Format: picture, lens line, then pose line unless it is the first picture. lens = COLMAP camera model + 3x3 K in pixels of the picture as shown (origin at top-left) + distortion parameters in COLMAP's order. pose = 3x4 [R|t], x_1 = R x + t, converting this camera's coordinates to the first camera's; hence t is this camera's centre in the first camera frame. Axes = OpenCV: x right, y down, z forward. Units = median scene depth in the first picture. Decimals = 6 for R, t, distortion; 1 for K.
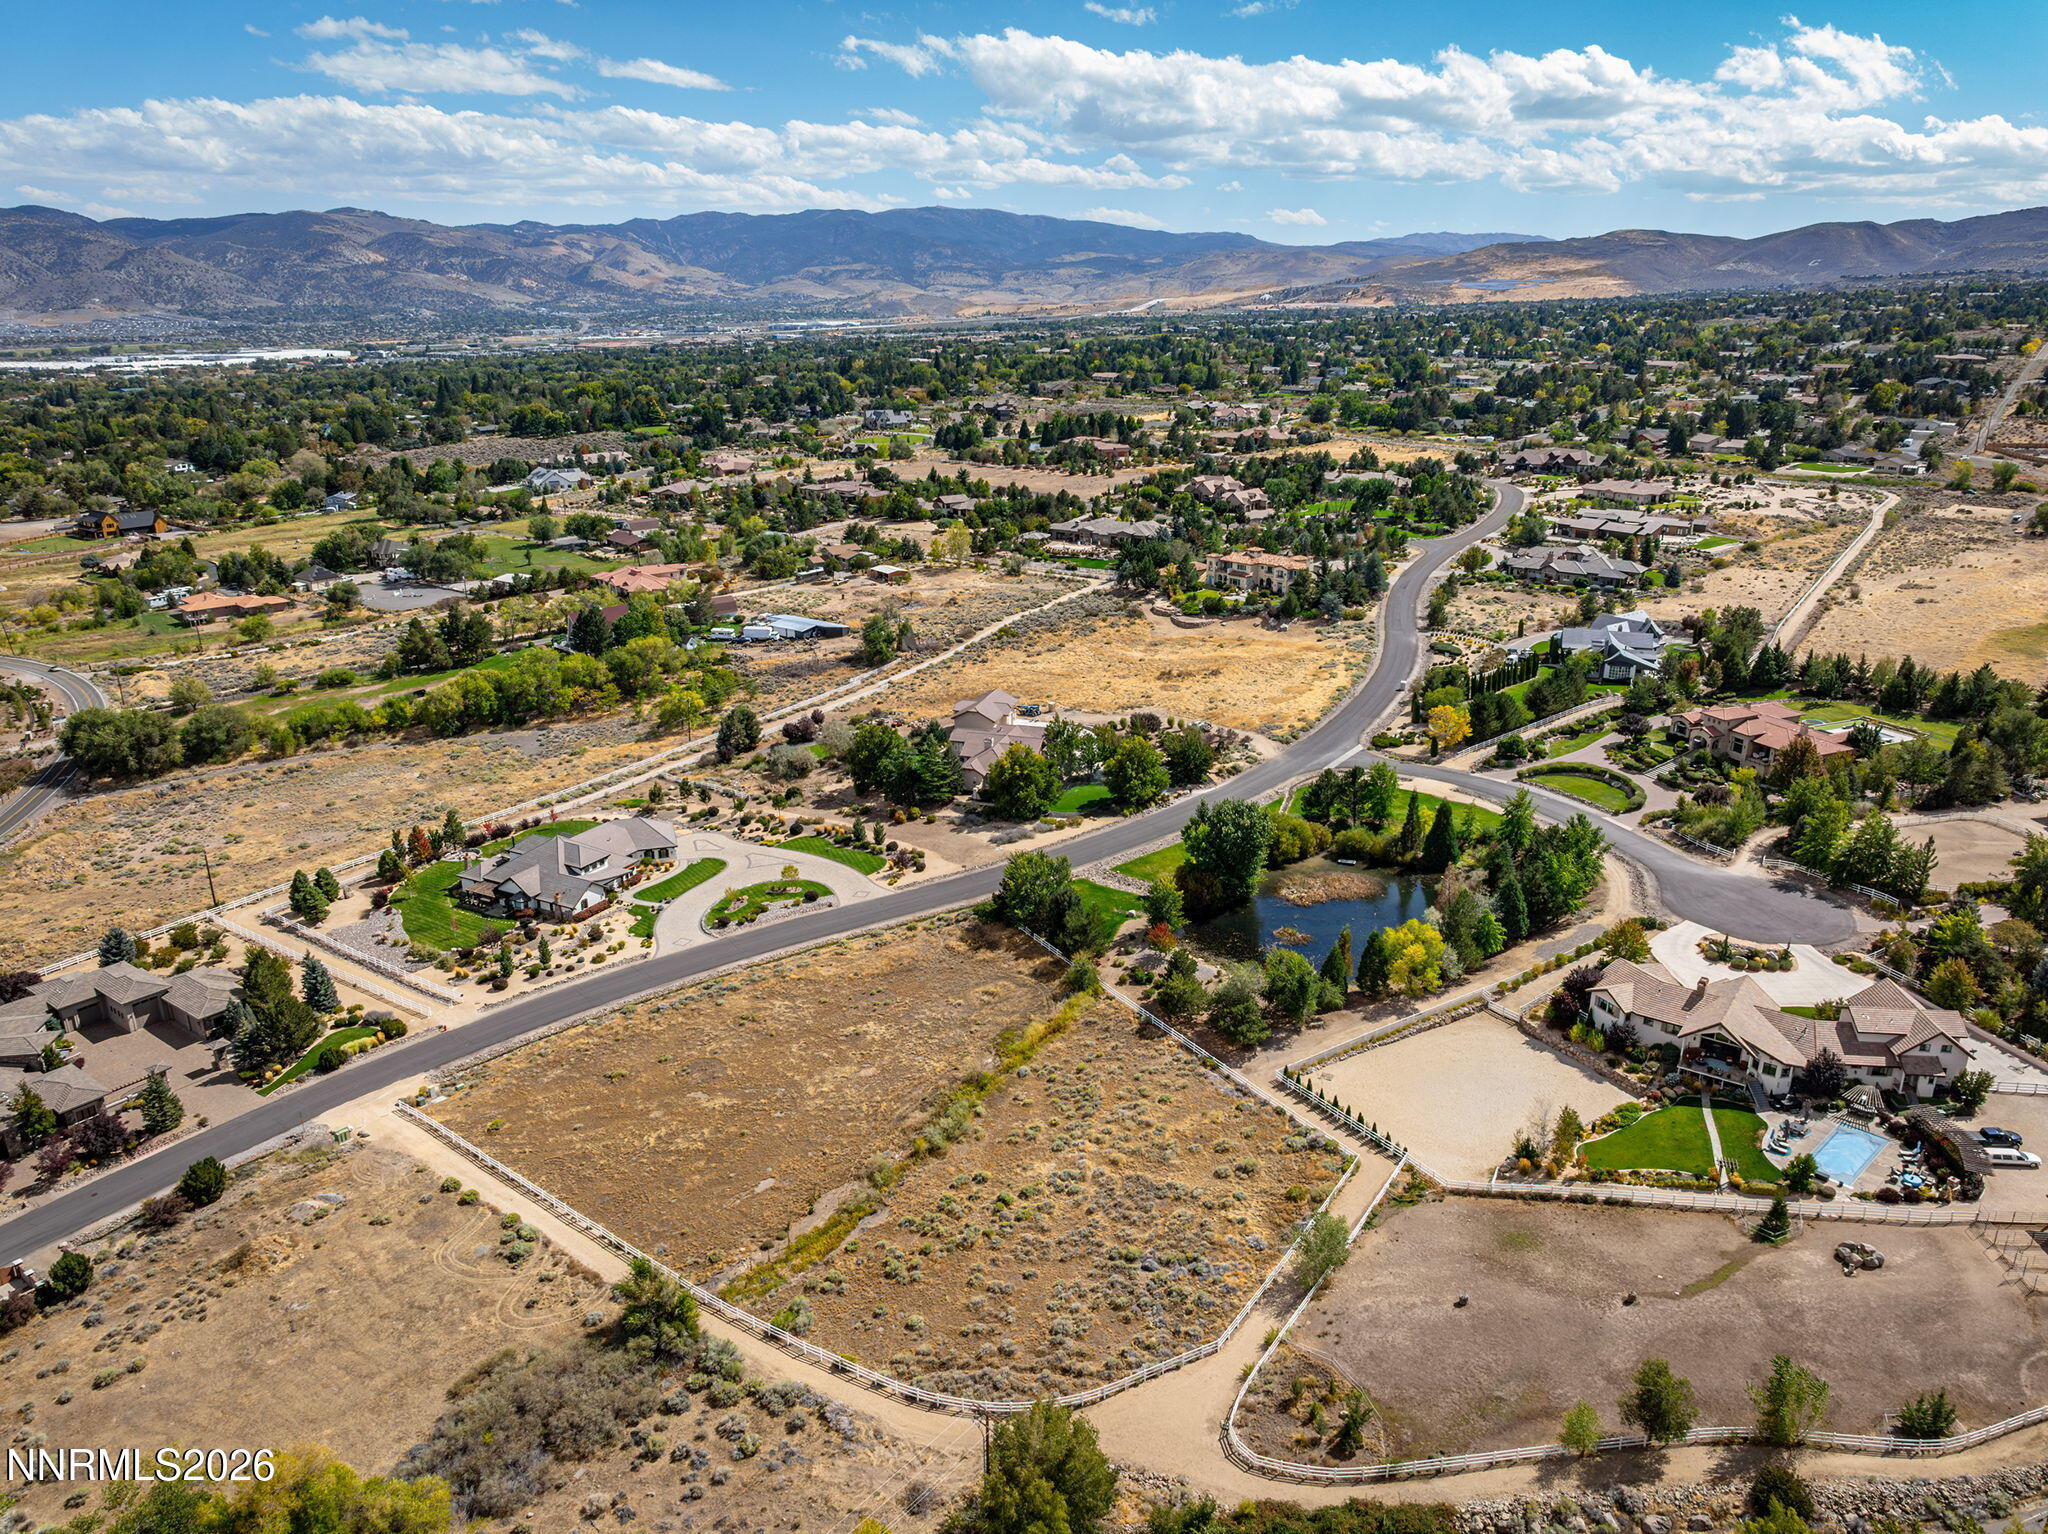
lens RADIAL K [[1435.6, 0, 1031.4], [0, 1435.6, 776.1], [0, 0, 1]] dist [-0.033609, 0.020297]
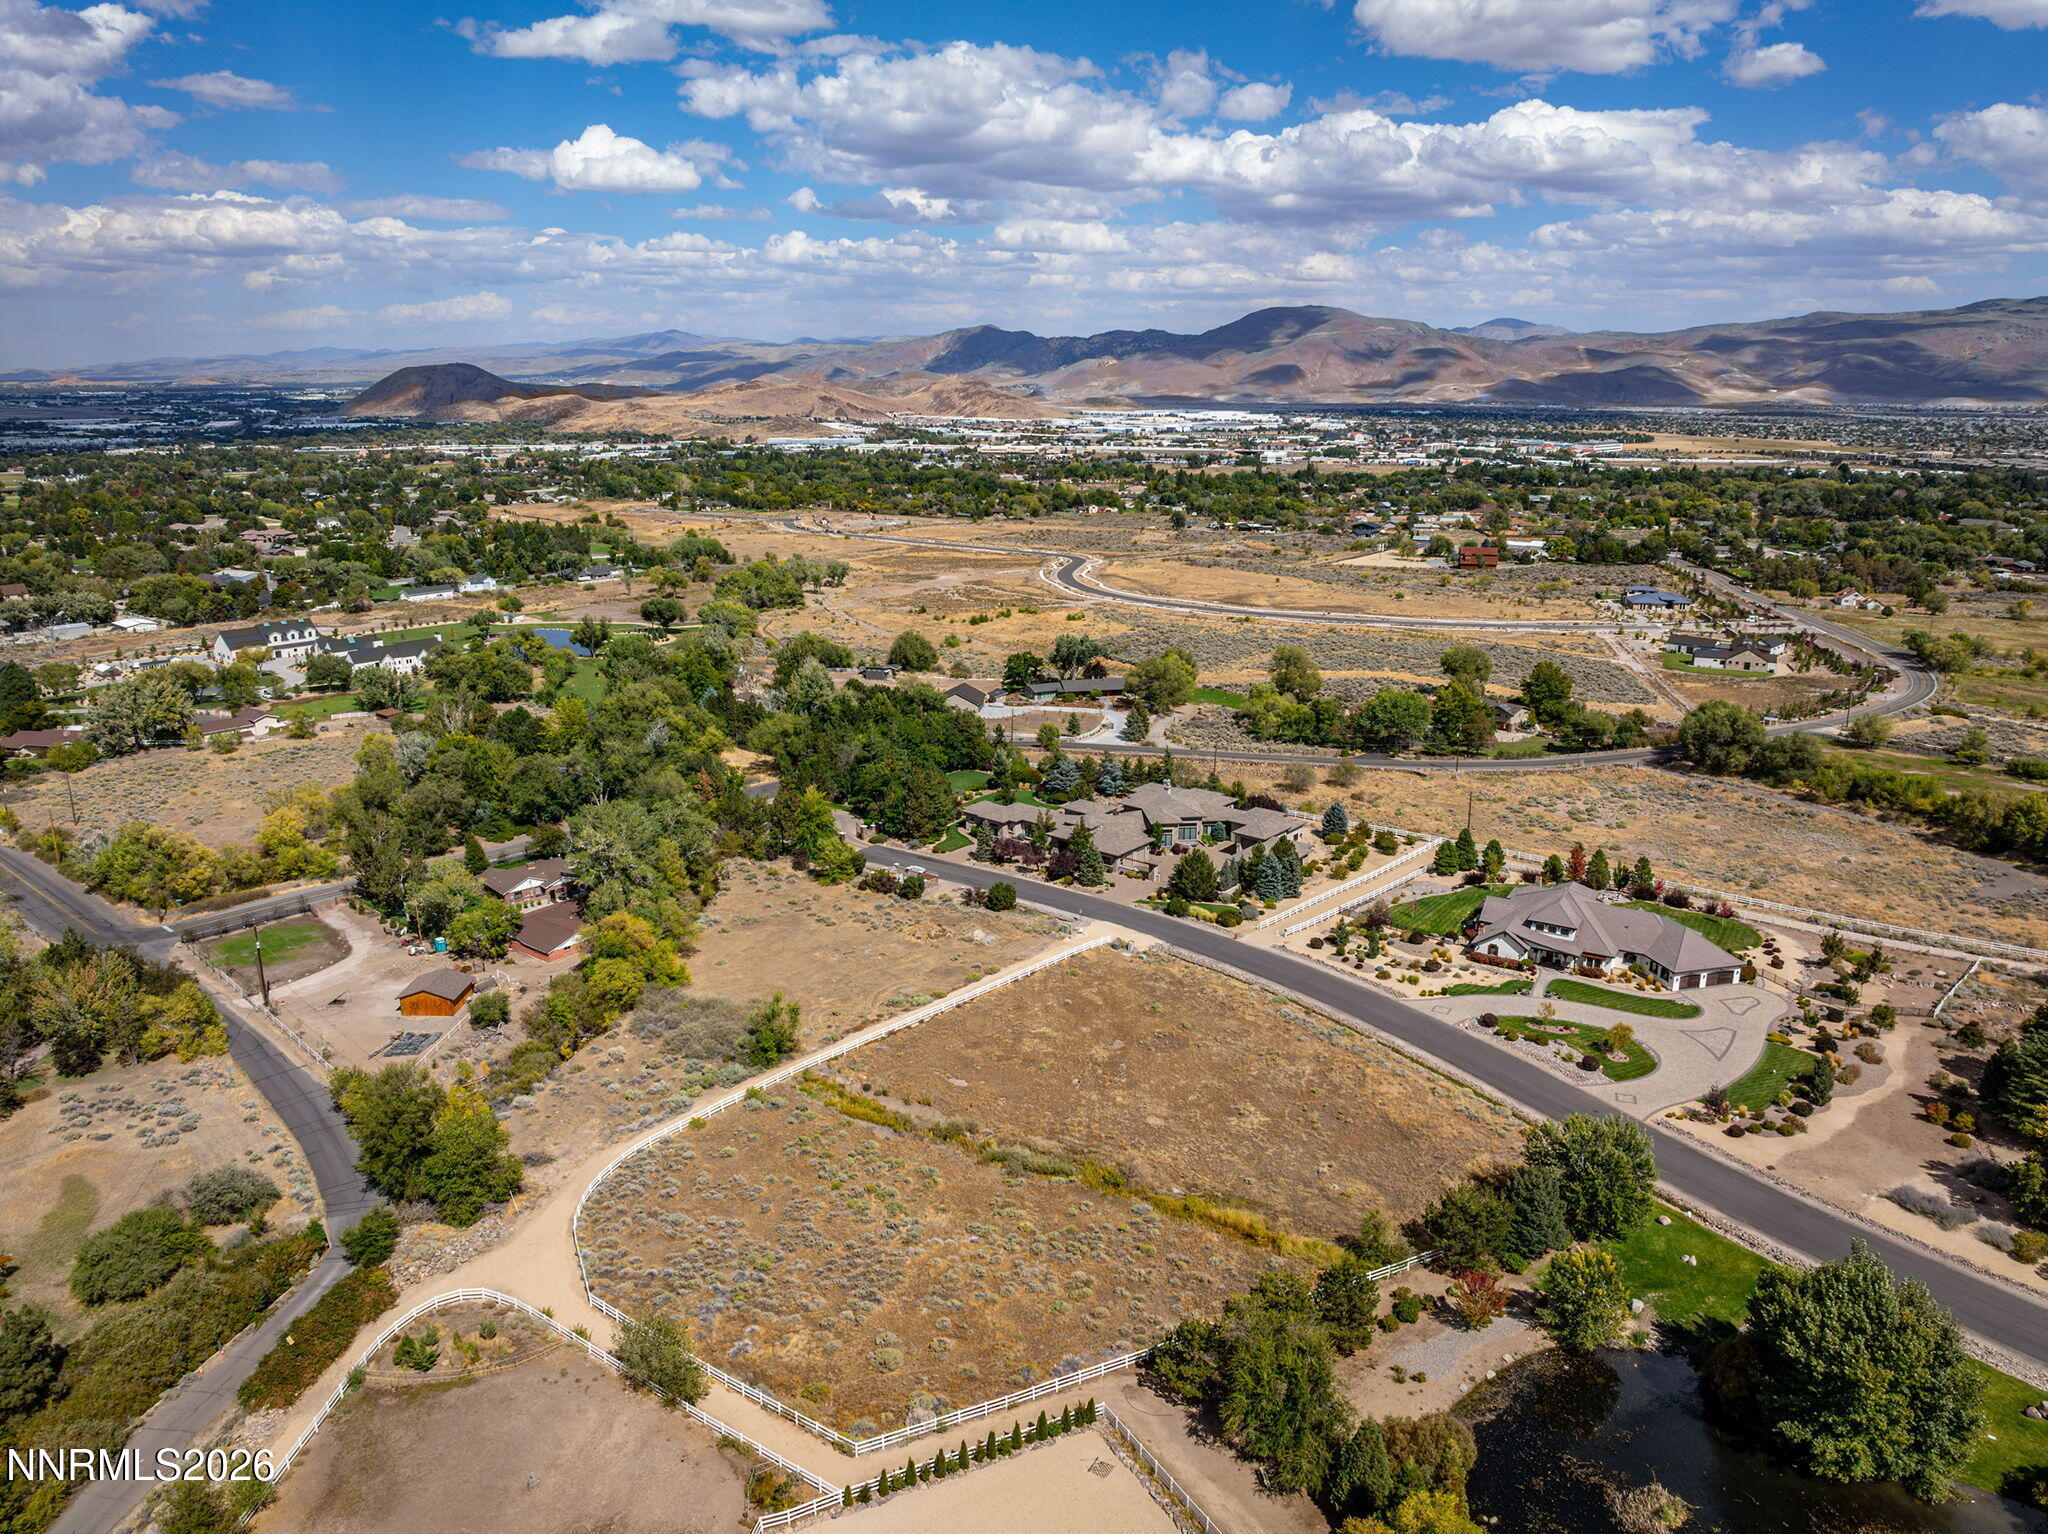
lens RADIAL K [[1439.4, 0, 1033.7], [0, 1439.4, 762.9], [0, 0, 1]] dist [-0.035627, 0.019894]
pose [[-0.061661, 0.262228, -0.963034, 0.188911], [-0.320127, 0.908698, 0.267930, -0.057909], [0.945366, 0.324814, 0.027915, 0.225196]]
